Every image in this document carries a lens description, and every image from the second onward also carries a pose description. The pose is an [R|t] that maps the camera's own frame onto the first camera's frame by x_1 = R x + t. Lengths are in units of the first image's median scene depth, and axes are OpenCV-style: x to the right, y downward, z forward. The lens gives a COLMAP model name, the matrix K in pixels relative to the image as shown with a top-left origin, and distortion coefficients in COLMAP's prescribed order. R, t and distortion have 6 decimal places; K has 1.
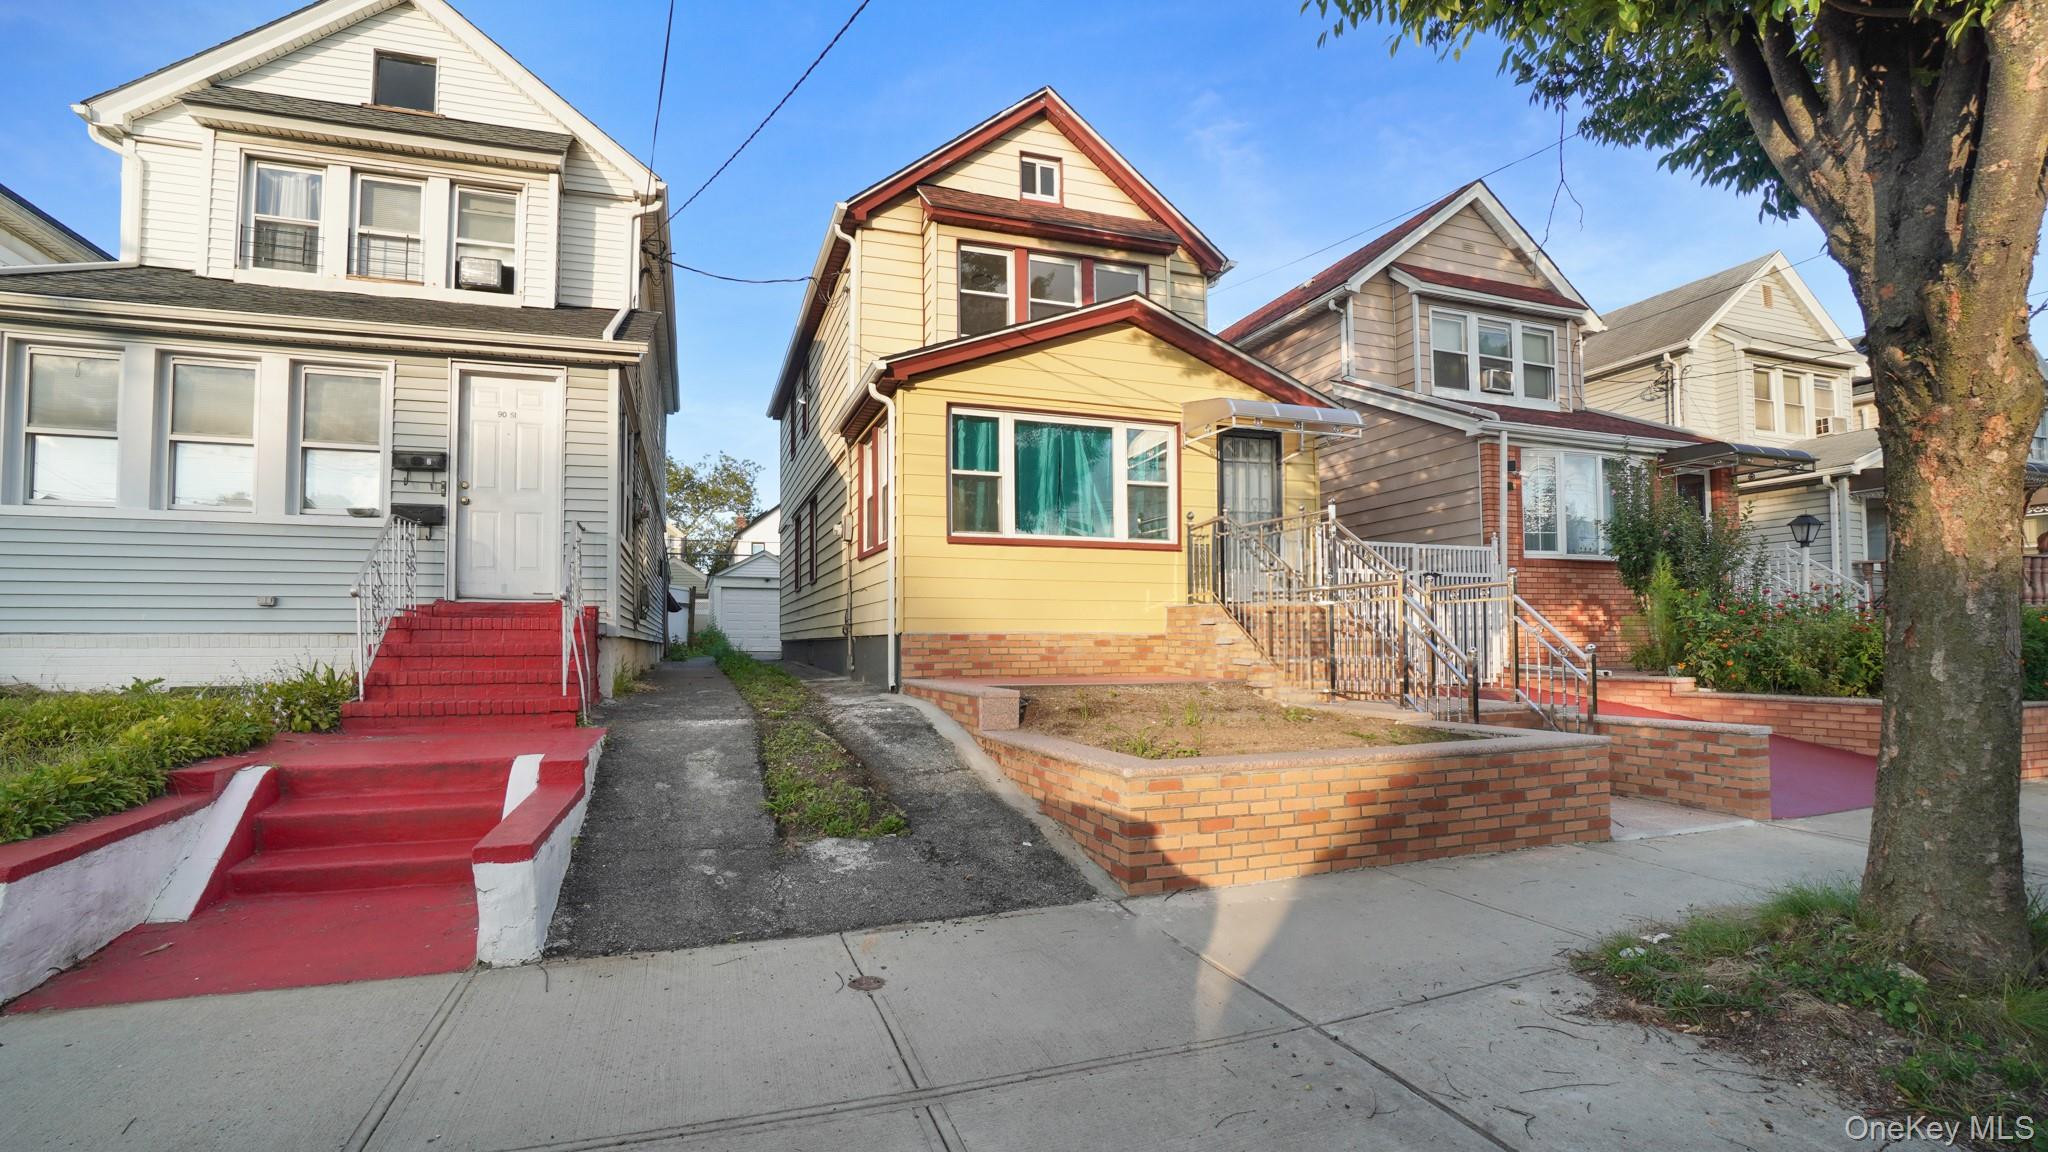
lens RADIAL K [[935.2, 0, 1023.9], [0, 935.2, 622.2], [0, 0, 1]] dist [-0.054190, 0.018226]
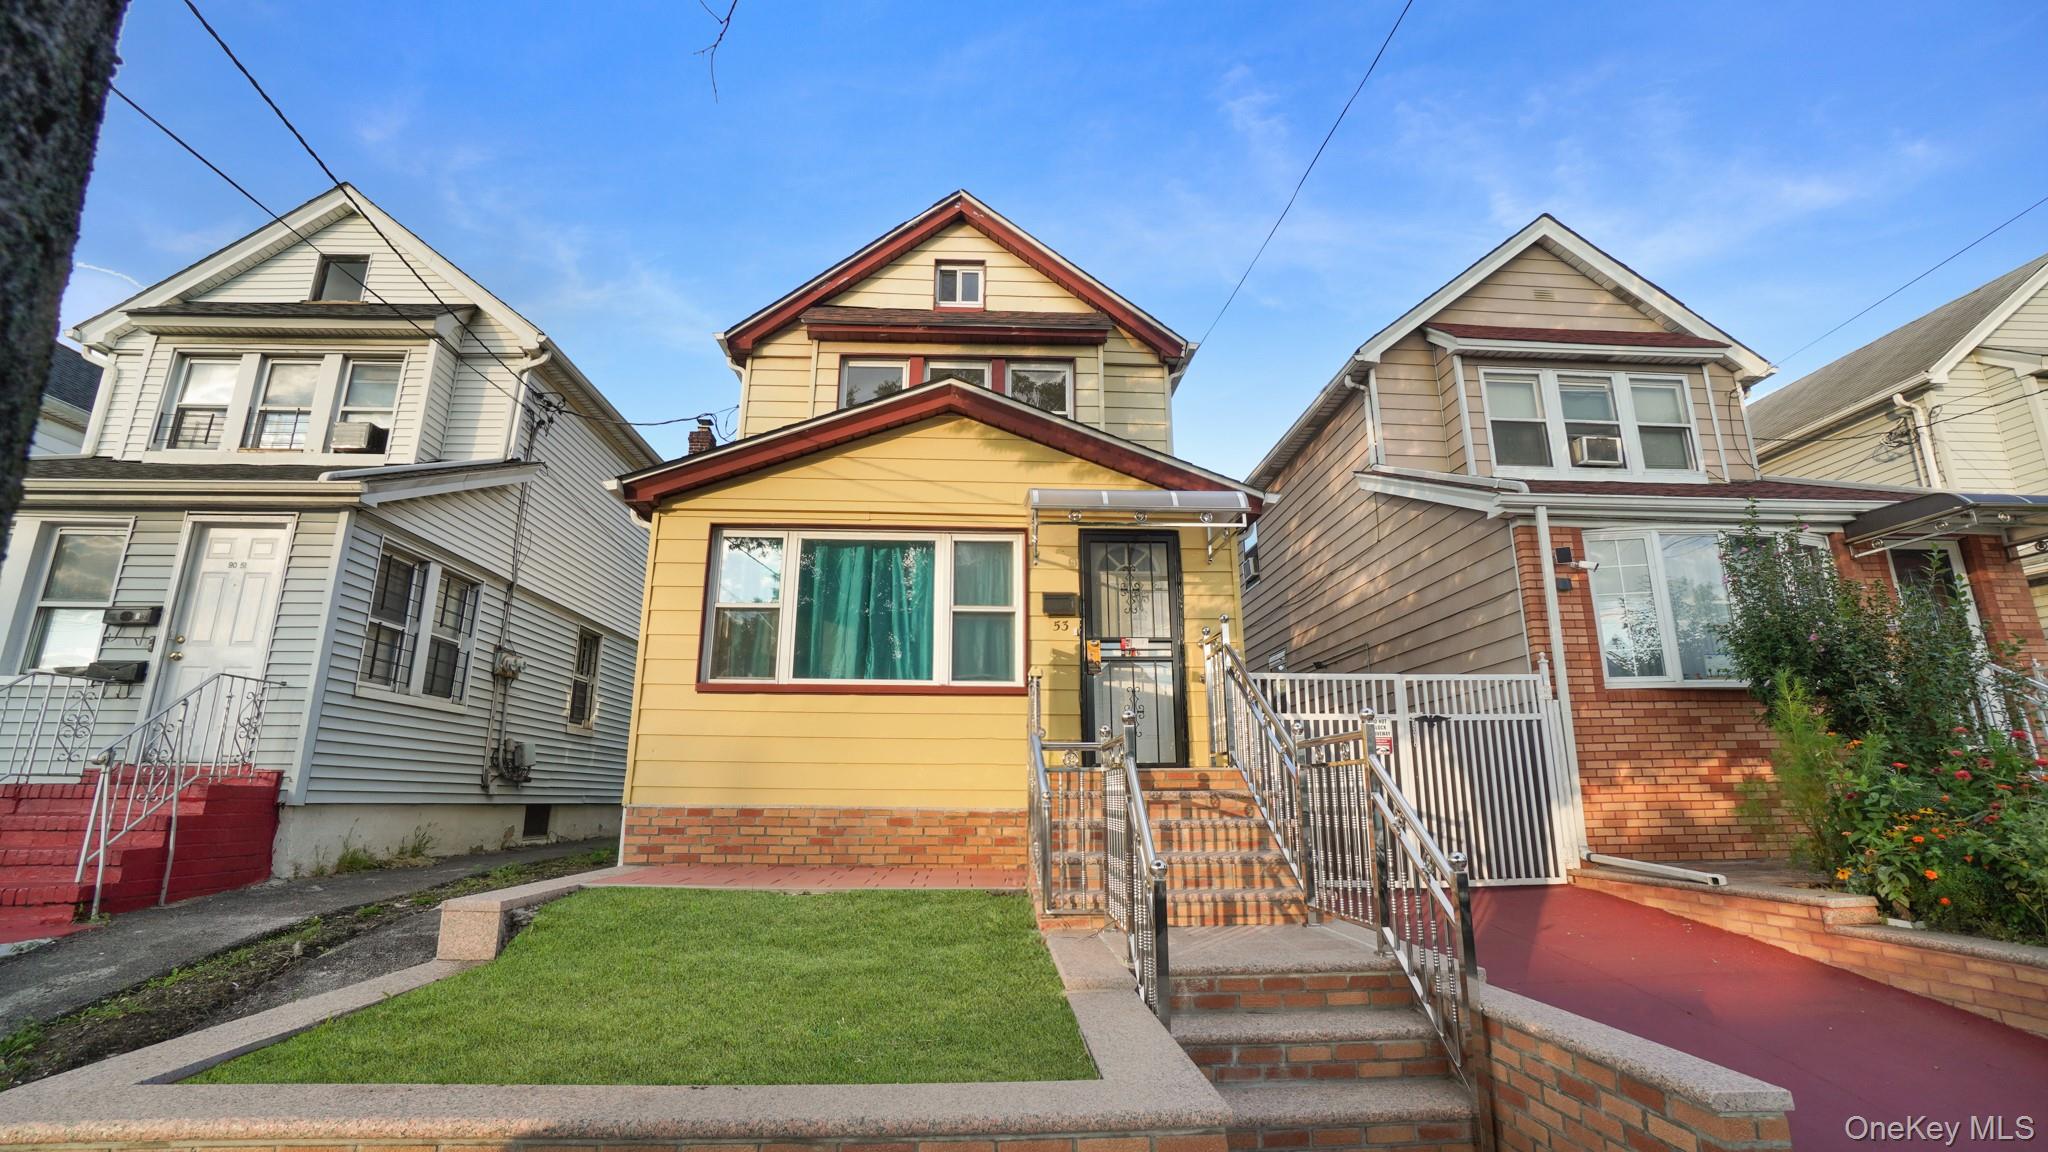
lens RADIAL K [[909.9, 0, 1024.0], [0, 909.9, 576.0], [0, 0, 1]] dist [-0.056645, 0.021630]
pose [[0.958077, -0.062240, -0.279670, 0.333395], [0.001487, 0.977187, -0.212377, -0.013419], [0.286508, 0.203058, 0.936312, 0.265632]]
